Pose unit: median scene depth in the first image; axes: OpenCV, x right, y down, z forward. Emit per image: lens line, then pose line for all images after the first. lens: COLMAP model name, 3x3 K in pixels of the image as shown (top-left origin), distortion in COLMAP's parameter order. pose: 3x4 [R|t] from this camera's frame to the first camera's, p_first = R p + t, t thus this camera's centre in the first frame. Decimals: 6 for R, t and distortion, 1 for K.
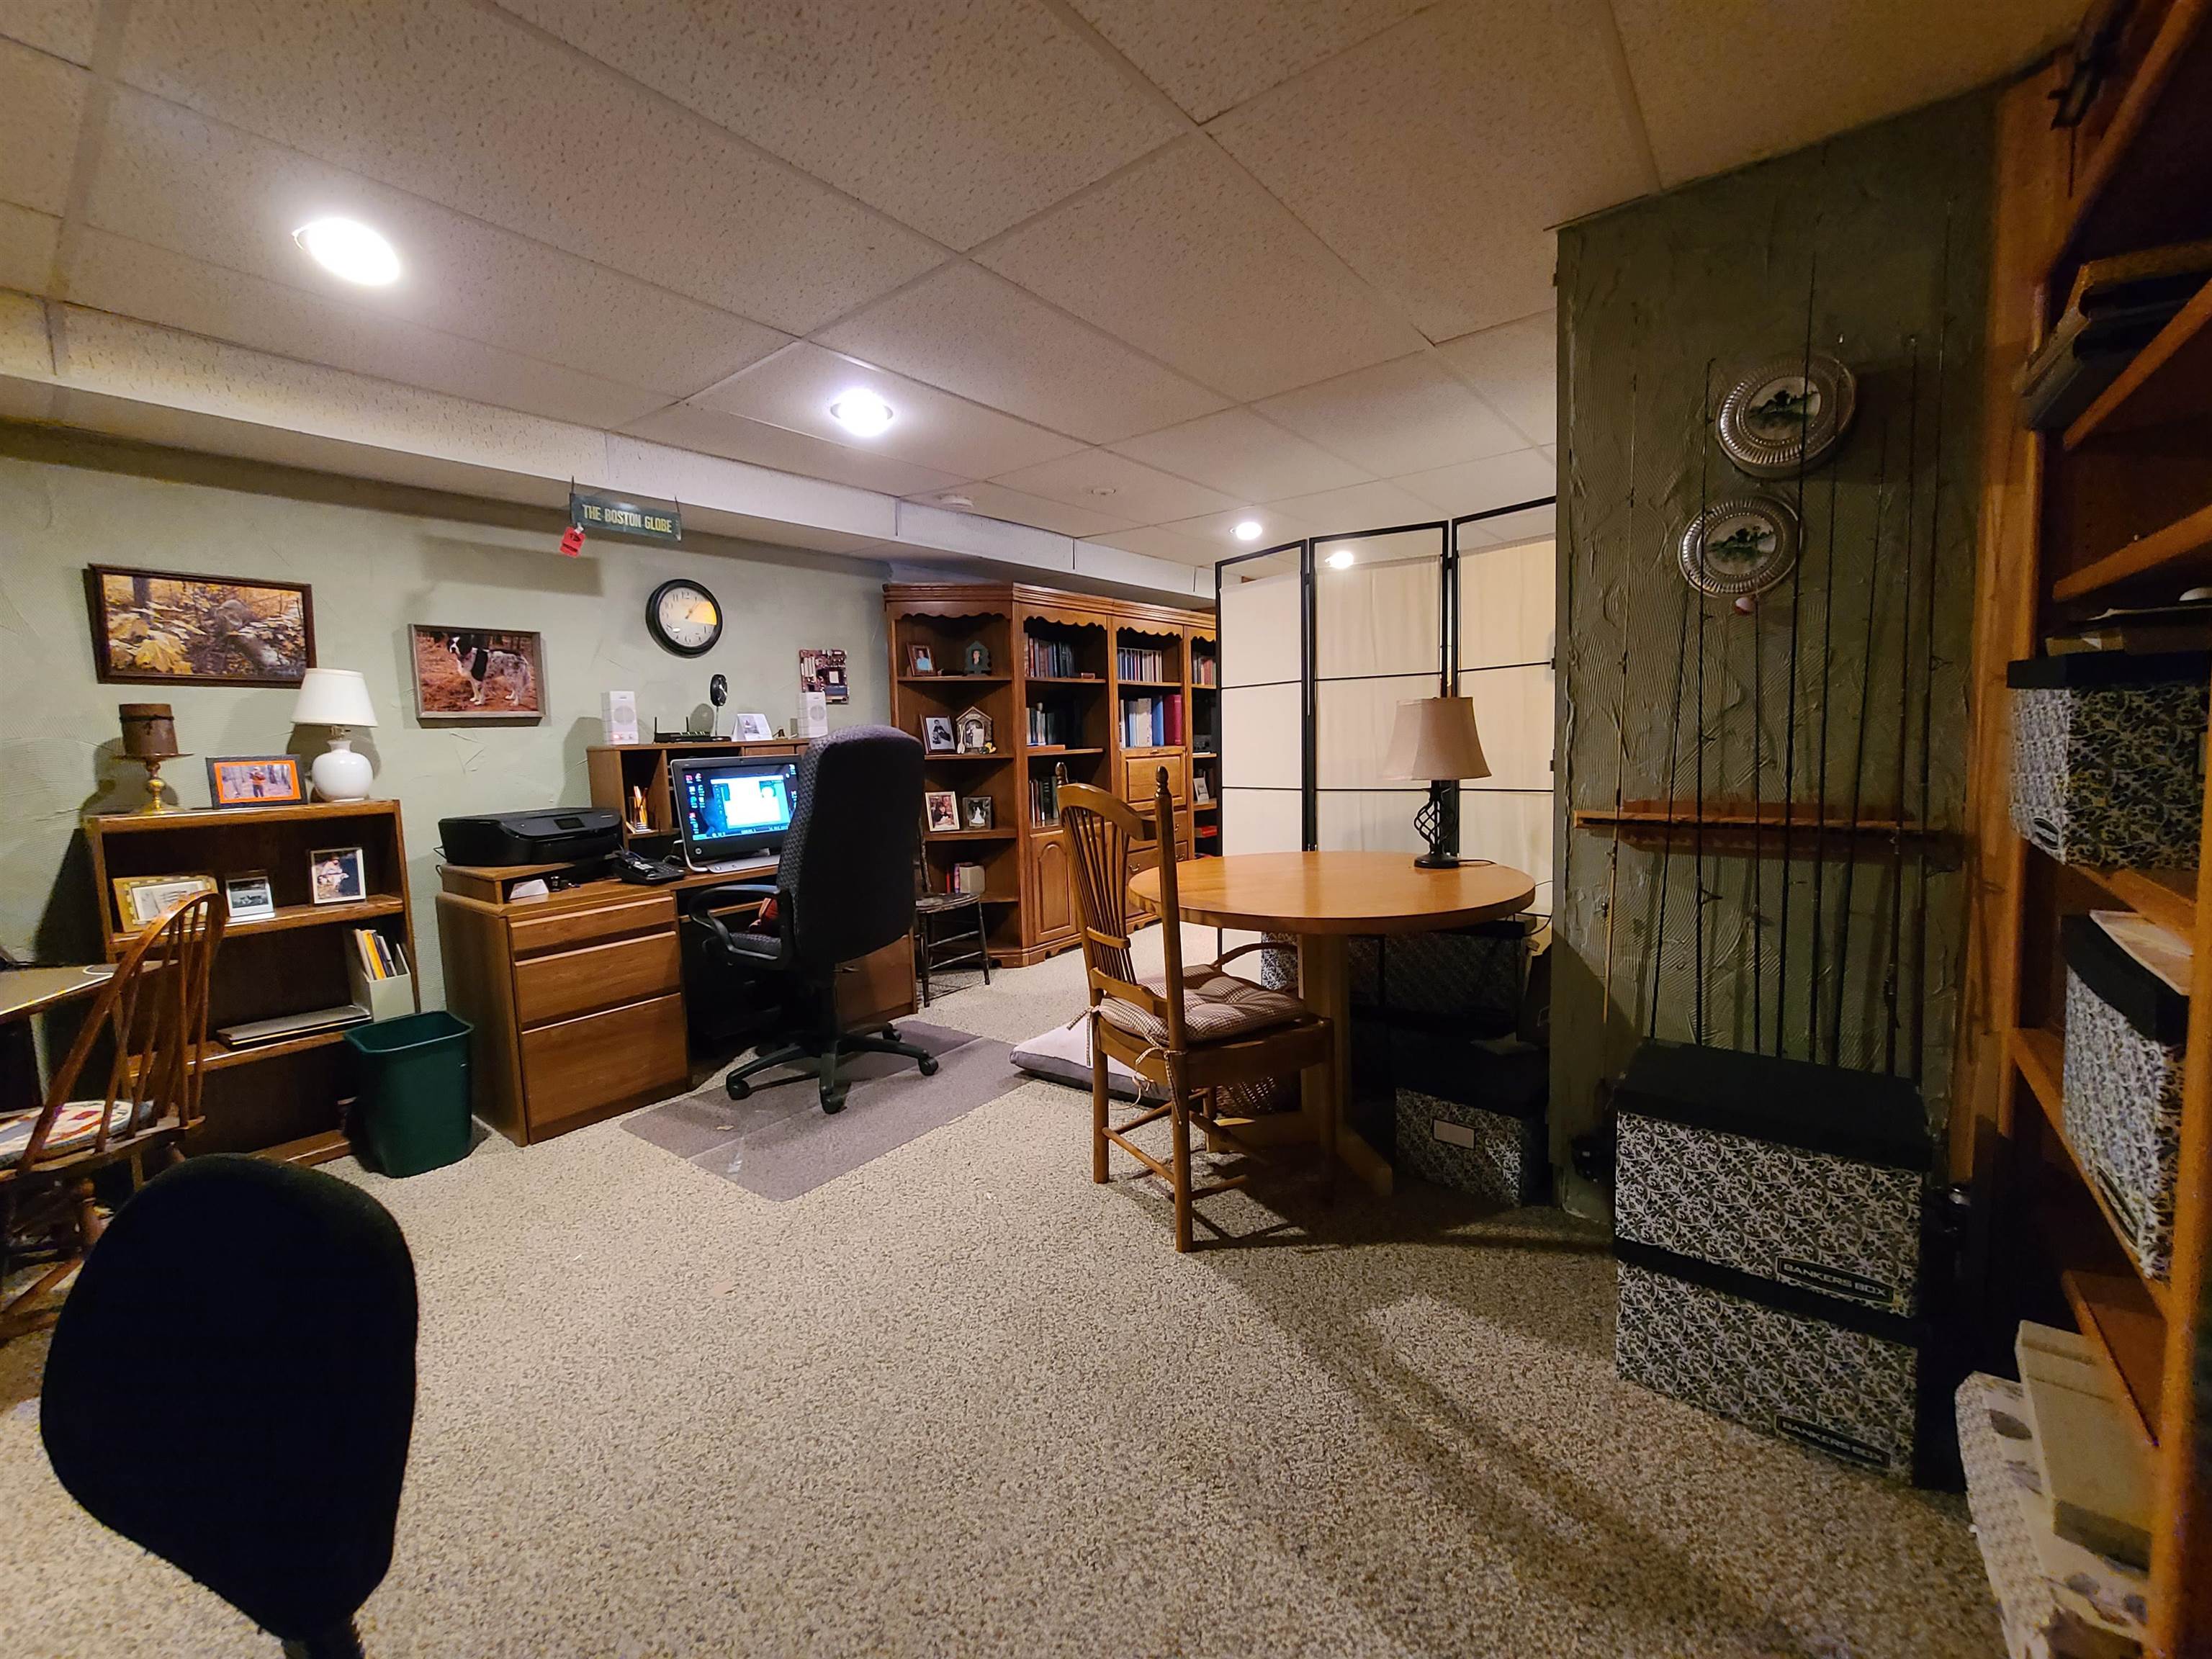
lens RADIAL K [[900.7, 0, 1106.7], [0, 900.7, 822.5], [0, 0, 1]] dist [-0.003051, 0.000574]
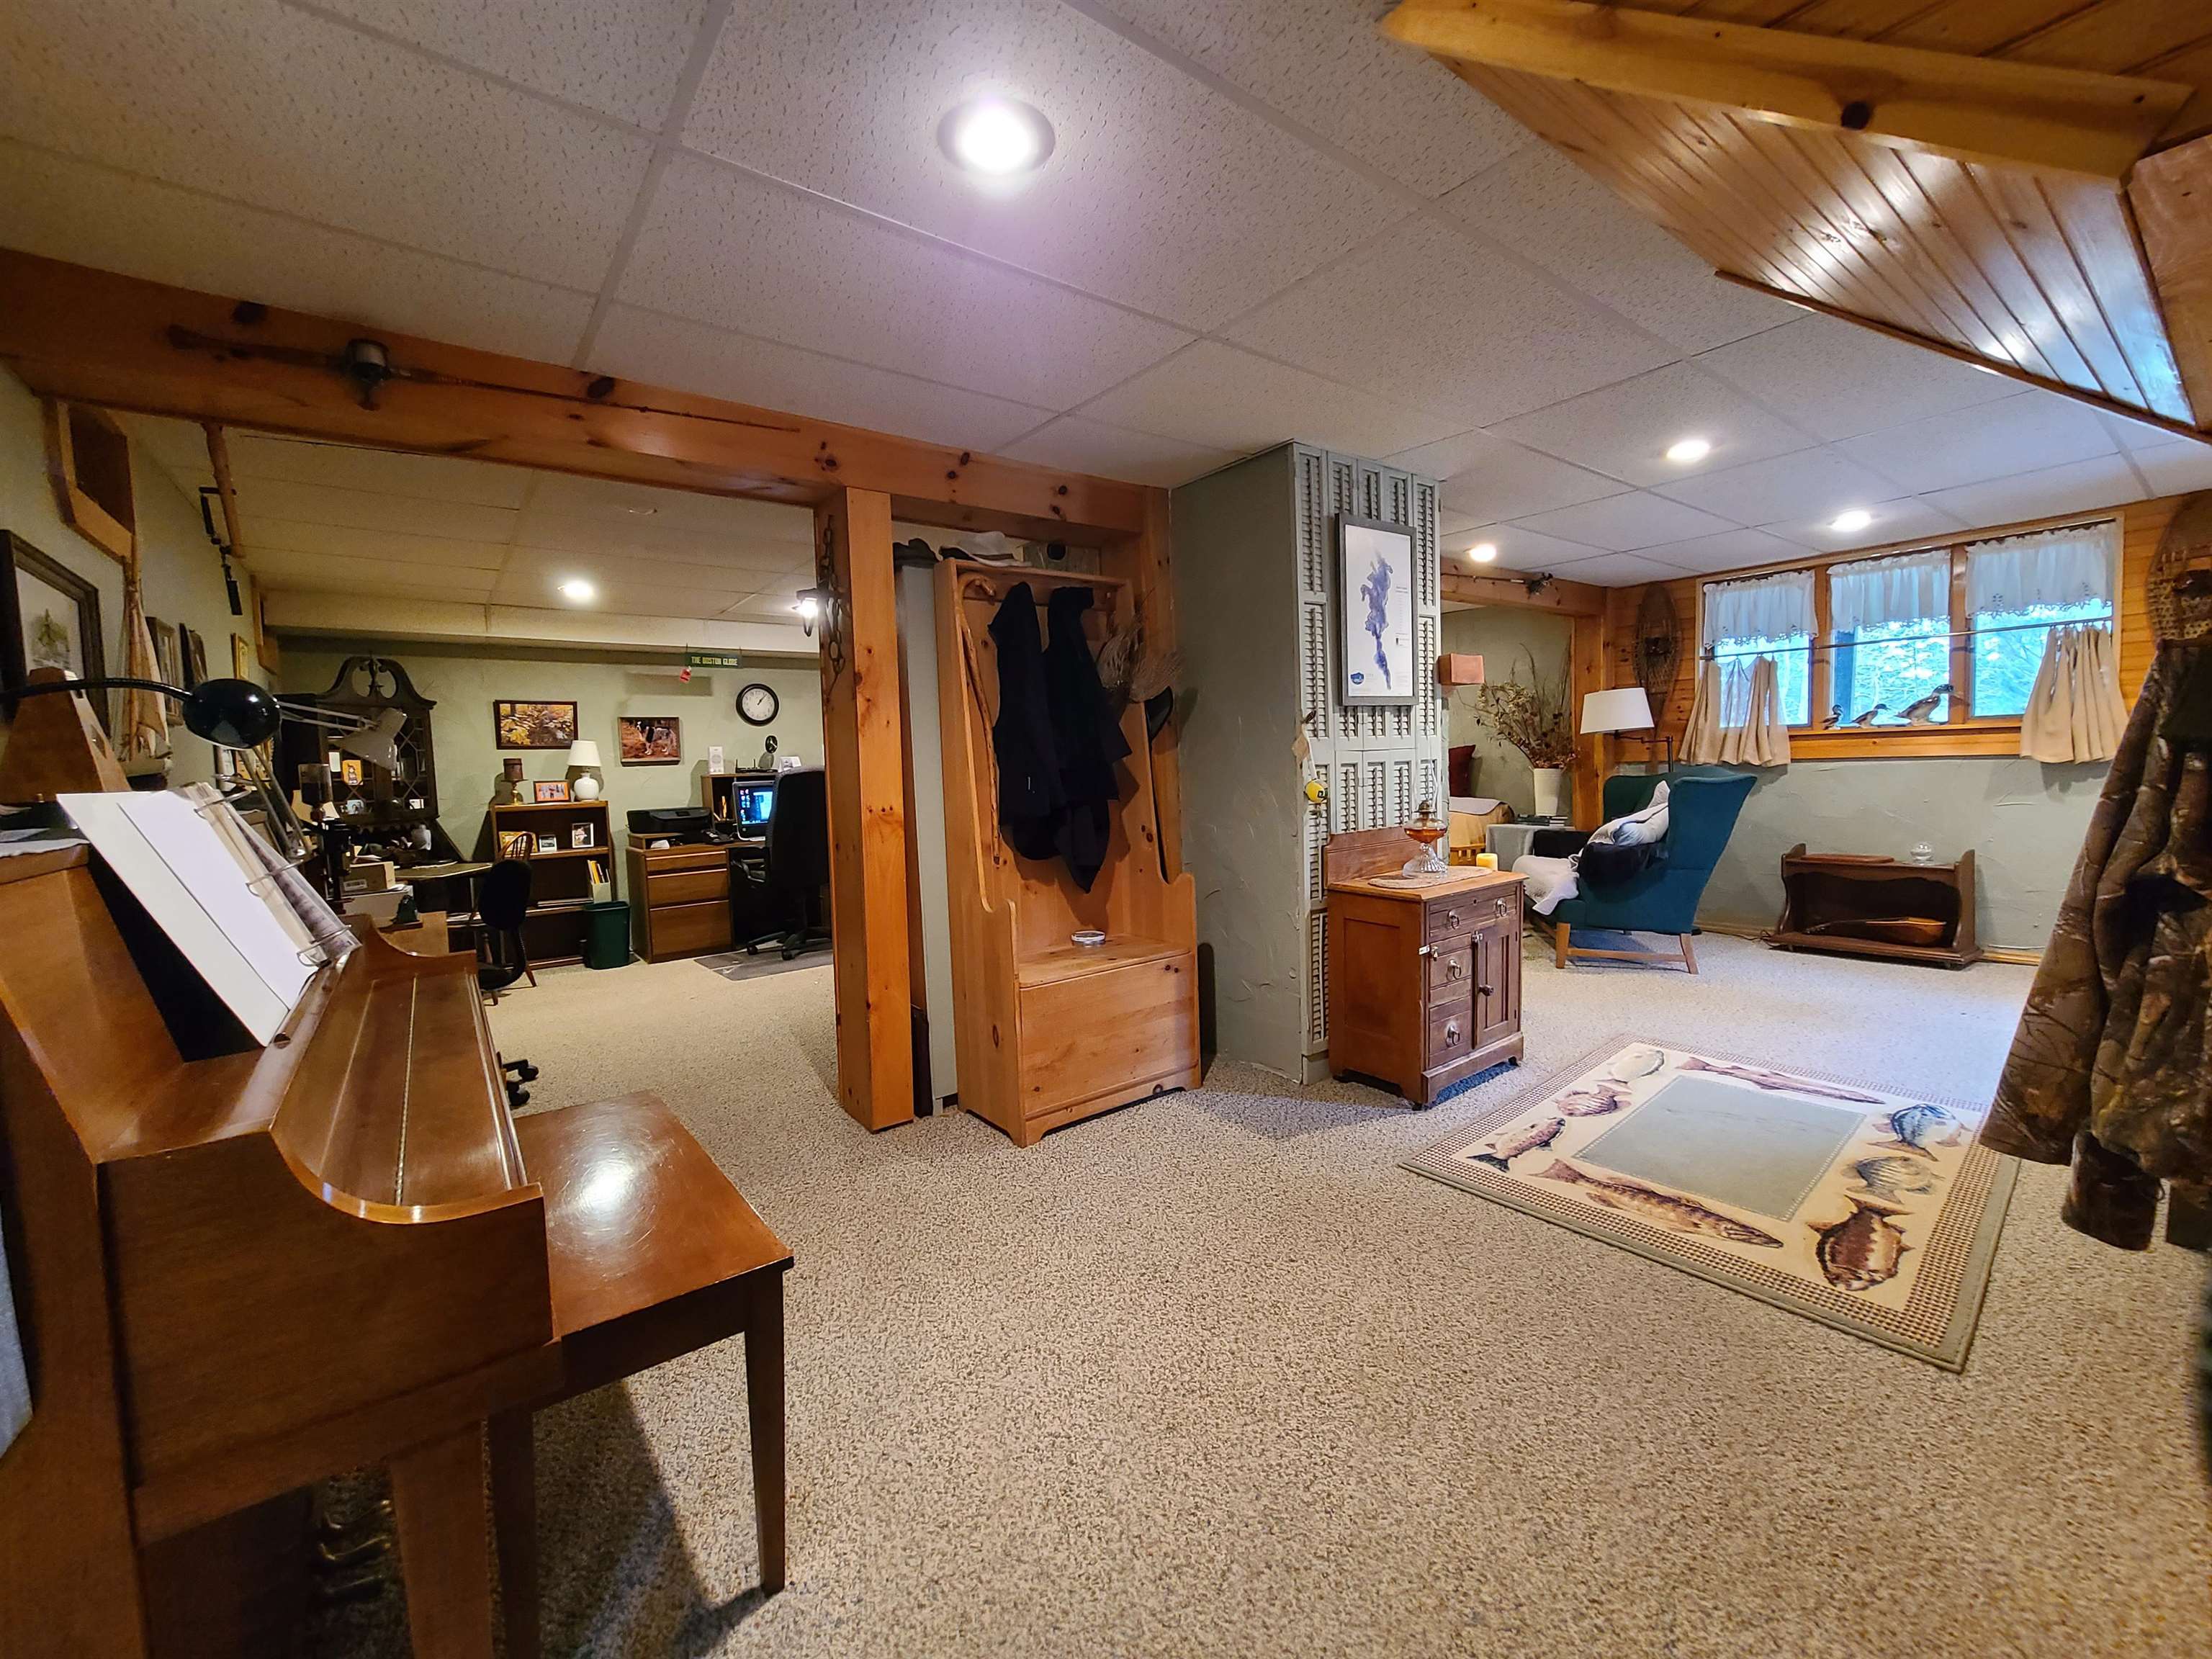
lens RADIAL K [[900.7, 0, 1104.5], [0, 900.7, 824.1], [0, 0, 1]] dist [-0.003051, 0.000574]
pose [[0.969000, 0.011753, -0.246782, 0.870570], [-0.018585, 0.999505, -0.025373, 0.061775], [0.246361, 0.029172, 0.968739, -0.767883]]
